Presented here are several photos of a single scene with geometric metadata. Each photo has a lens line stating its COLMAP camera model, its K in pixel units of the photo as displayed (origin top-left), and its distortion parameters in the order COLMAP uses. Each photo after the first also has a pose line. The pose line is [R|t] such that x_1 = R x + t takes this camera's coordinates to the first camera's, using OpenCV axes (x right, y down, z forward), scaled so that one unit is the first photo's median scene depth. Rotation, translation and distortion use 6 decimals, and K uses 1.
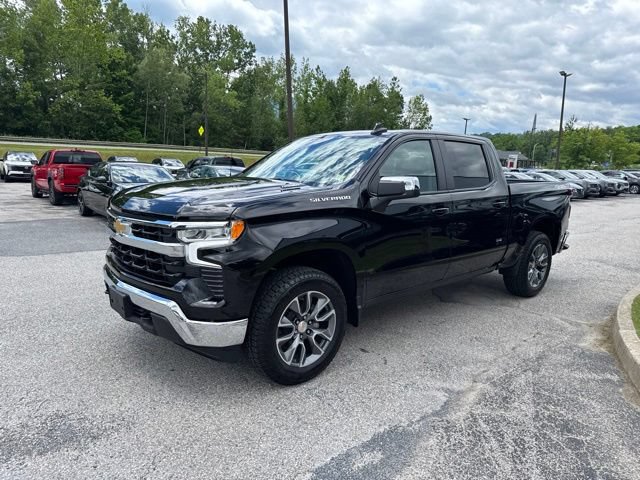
lens RADIAL K [[447.9, 0, 321.3], [0, 447.9, 239.5], [0, 0, 1]] dist [0.052804, -0.066108]
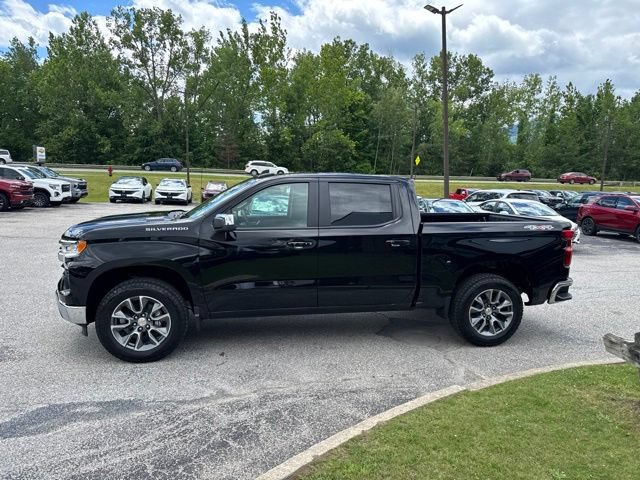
lens RADIAL K [[445.4, 0, 322.2], [0, 445.4, 244.4], [0, 0, 1]] dist [0.046983, -0.054354]
pose [[0.862520, 0.057595, -0.502735, 0.609128], [-0.081338, 0.996363, -0.025400, -0.027787], [0.499443, 0.062800, 0.864068, 0.041021]]
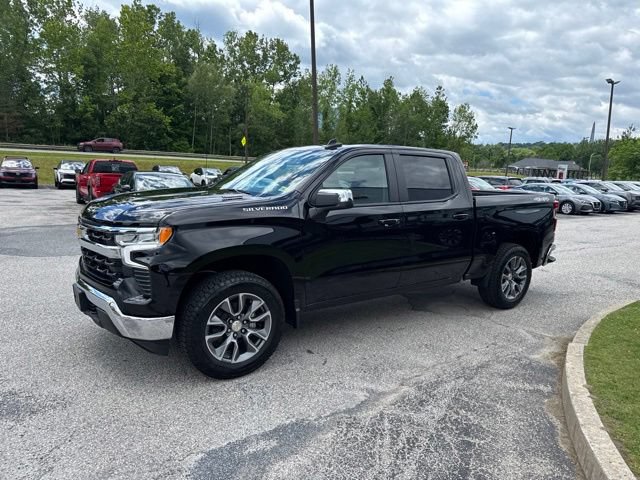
lens RADIAL K [[447.0, 0, 321.9], [0, 447.0, 242.4], [0, 0, 1]] dist [0.045964, -0.057791]
pose [[0.995011, 0.019877, -0.097769, 0.145671], [-0.021201, 0.999697, -0.012516, 0.000905], [0.097490, 0.014526, 0.995130, -0.034123]]
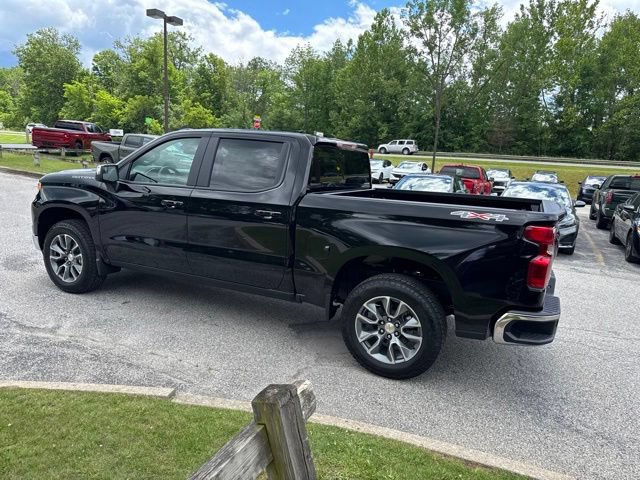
lens RADIAL K [[445.4, 0, 322.2], [0, 445.4, 244.4], [0, 0, 1]] dist [0.046983, -0.054354]
pose [[0.397619, 0.165138, -0.902568, 0.951475], [-0.199629, 0.975677, 0.090570, -0.093976], [0.895571, 0.144166, 0.420914, 0.616408]]
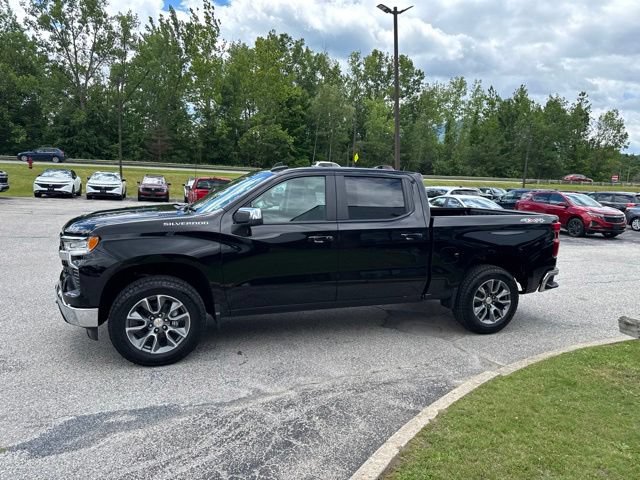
lens RADIAL K [[445.4, 0, 322.2], [0, 445.4, 244.4], [0, 0, 1]] dist [0.046983, -0.054354]
pose [[0.928478, 0.051163, -0.367845, 0.470689], [-0.065694, 0.997472, -0.027081, -0.013725], [0.365530, 0.049310, 0.929493, -0.019923]]
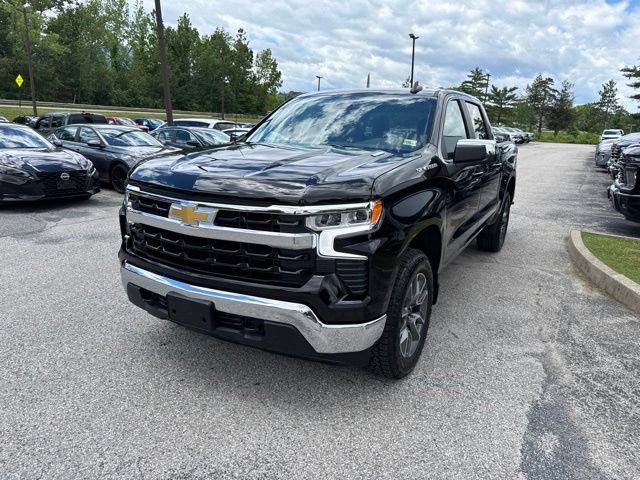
lens RADIAL K [[453.2, 0, 320.6], [0, 453.2, 237.5], [0, 0, 1]] dist [0.031255, -0.035523]
pose [[0.945448, -0.080391, 0.315699, -0.263486], [0.053749, 0.994286, 0.092225, -0.026642], [-0.321309, -0.070226, 0.944367, 0.114517]]
